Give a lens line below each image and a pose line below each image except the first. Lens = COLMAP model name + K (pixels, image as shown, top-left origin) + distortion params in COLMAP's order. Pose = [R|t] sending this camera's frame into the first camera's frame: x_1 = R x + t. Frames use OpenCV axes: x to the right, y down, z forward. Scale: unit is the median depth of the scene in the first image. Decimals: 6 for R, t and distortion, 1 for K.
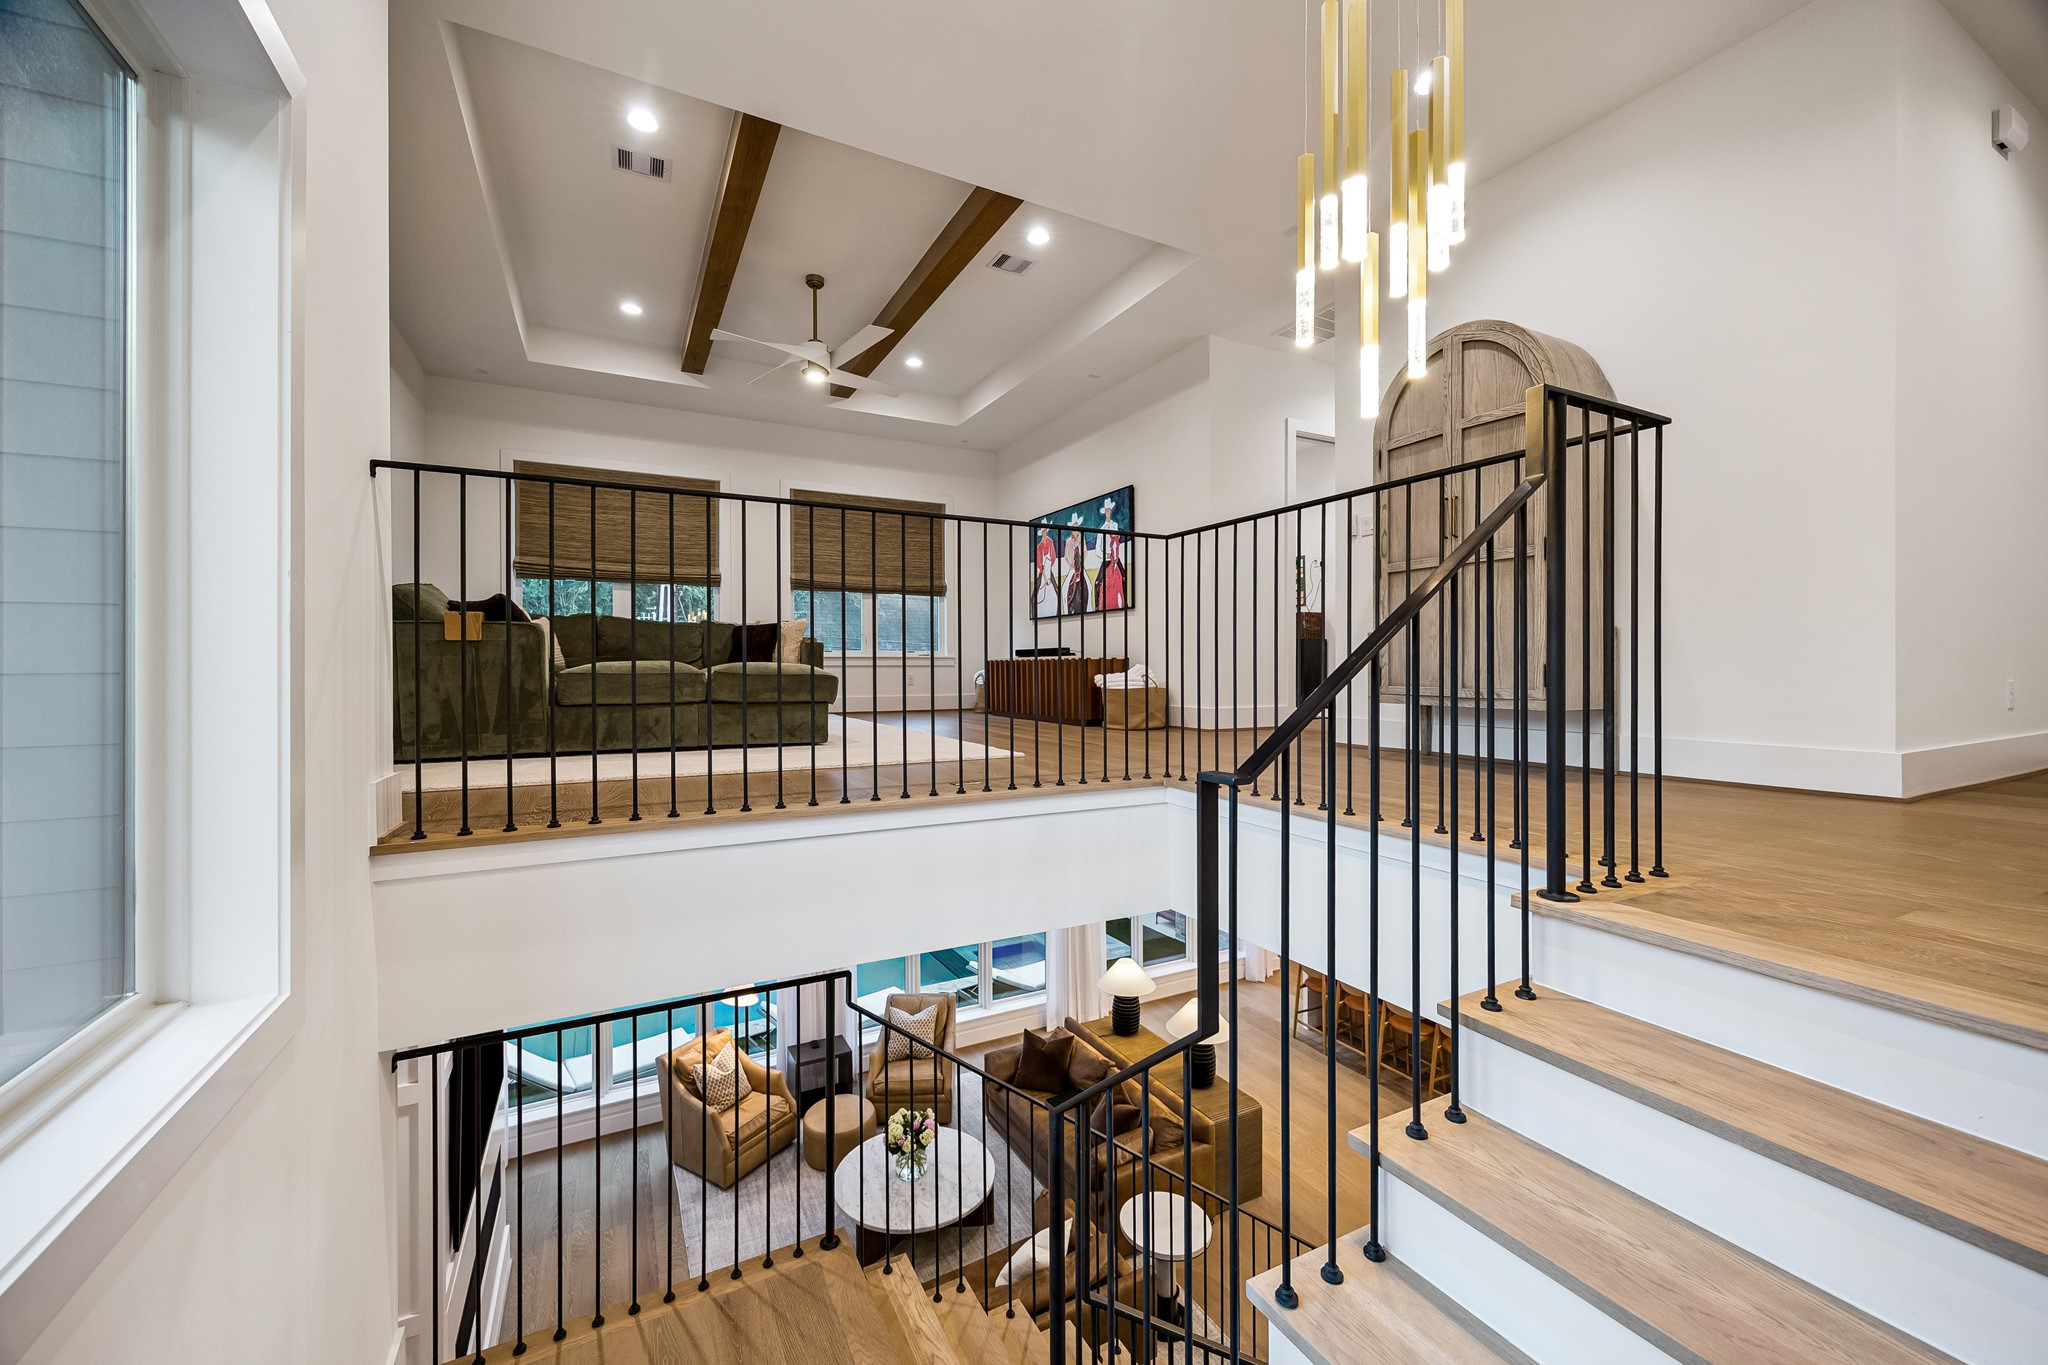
lens RADIAL K [[787.9, 0, 1024.0], [0, 787.9, 682.5], [0, 0, 1]] dist [0.000210, 0.000035]
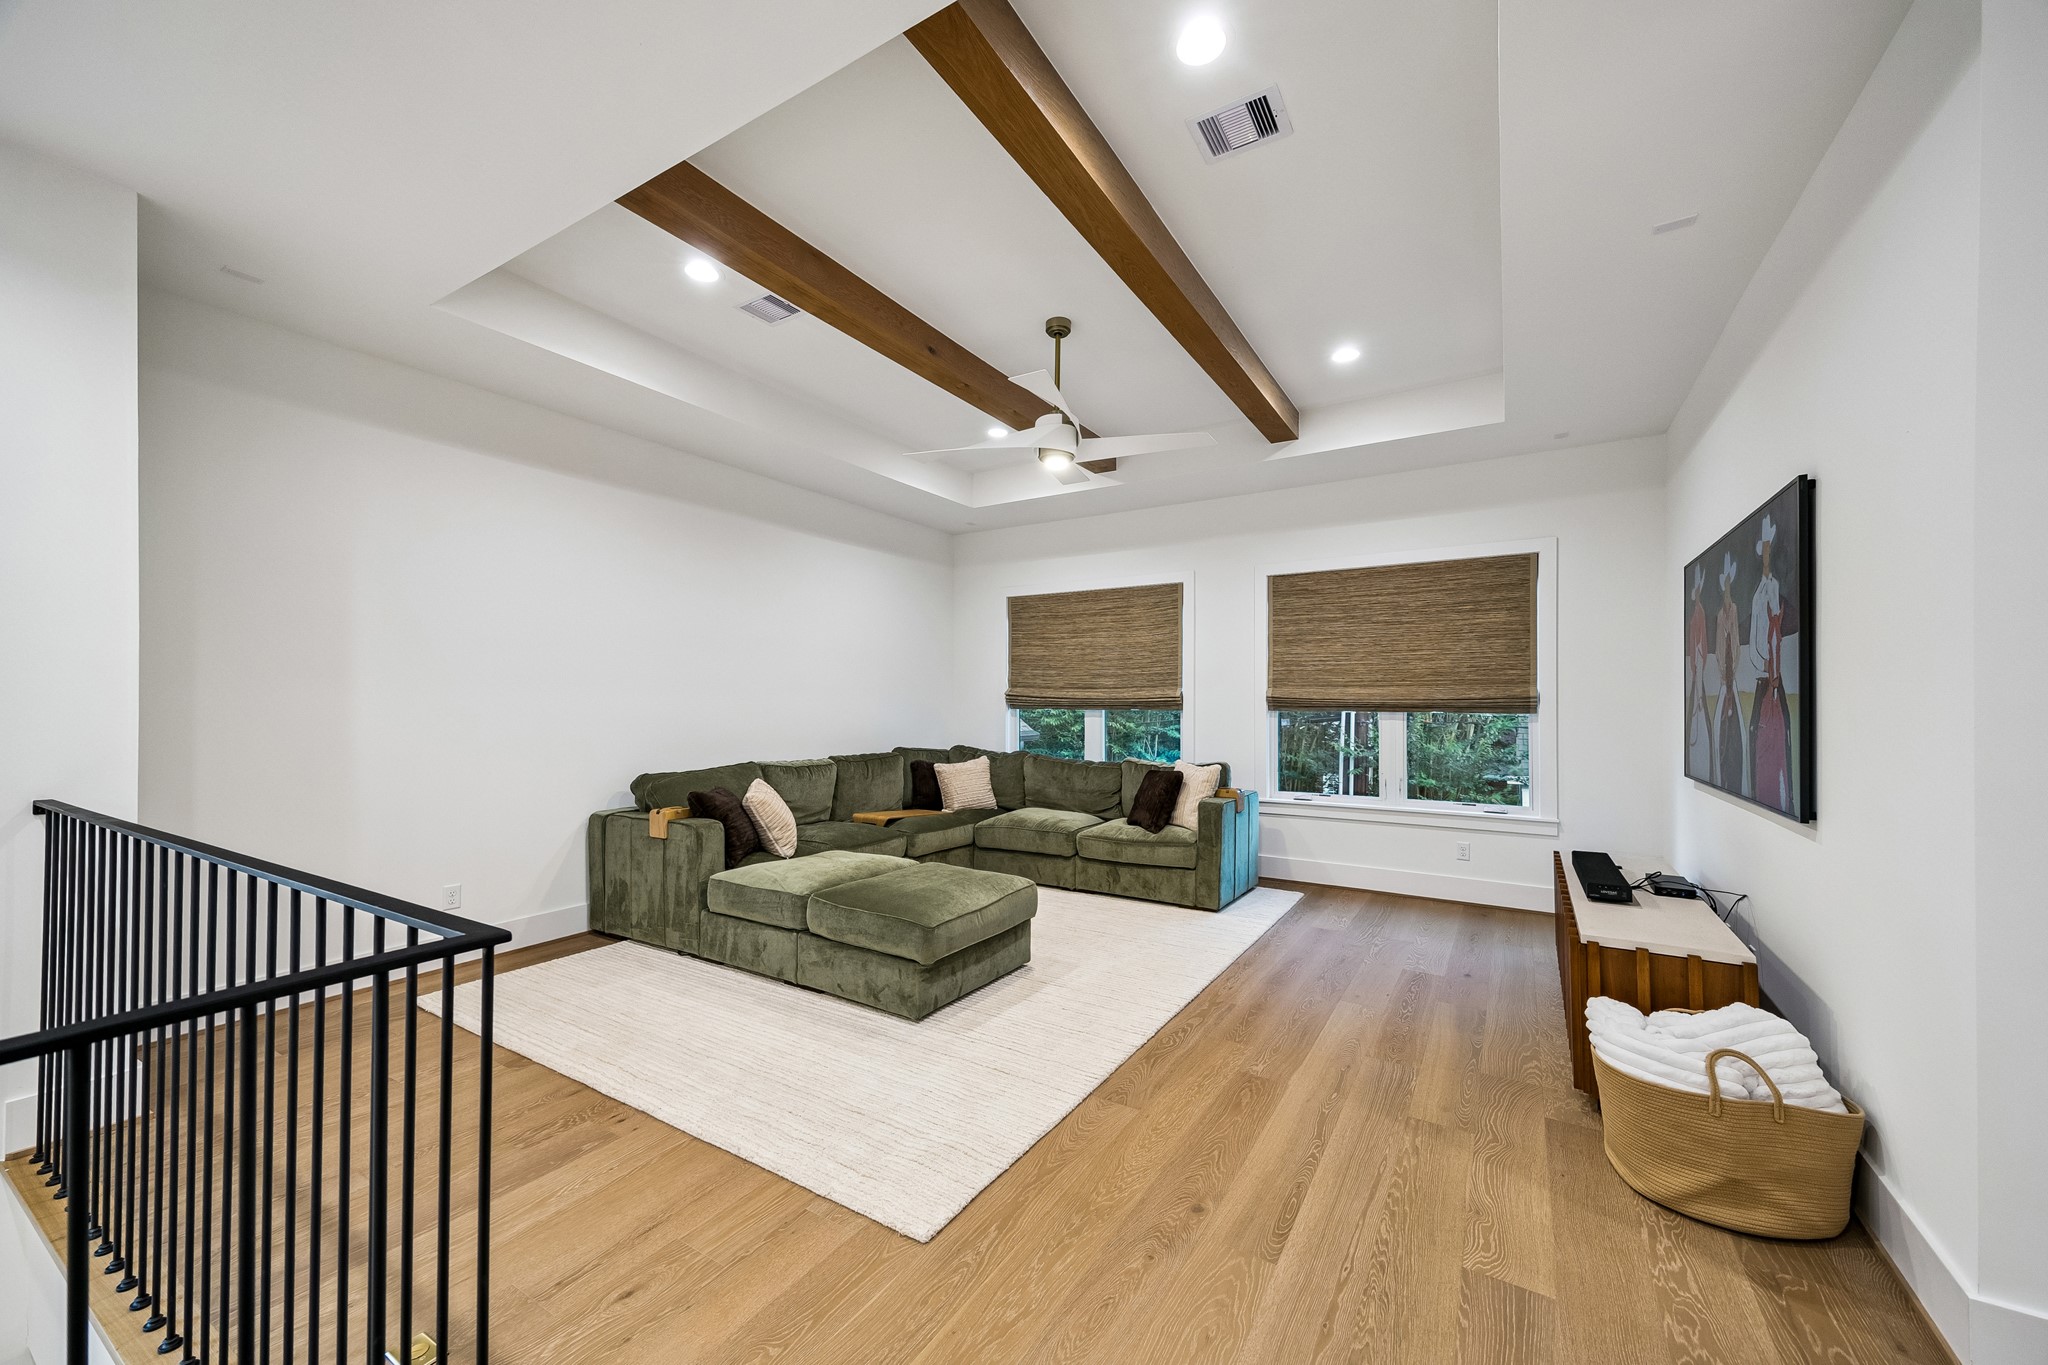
lens RADIAL K [[787.9, 0, 1024.0], [0, 787.9, 682.5], [0, 0, 1]] dist [0.000210, 0.000035]
pose [[0.493568, -0.017656, -0.869528, 0.269476], [-0.018699, 0.999347, -0.030906, -0.137903], [0.869506, 0.031514, 0.492916, 0.513928]]
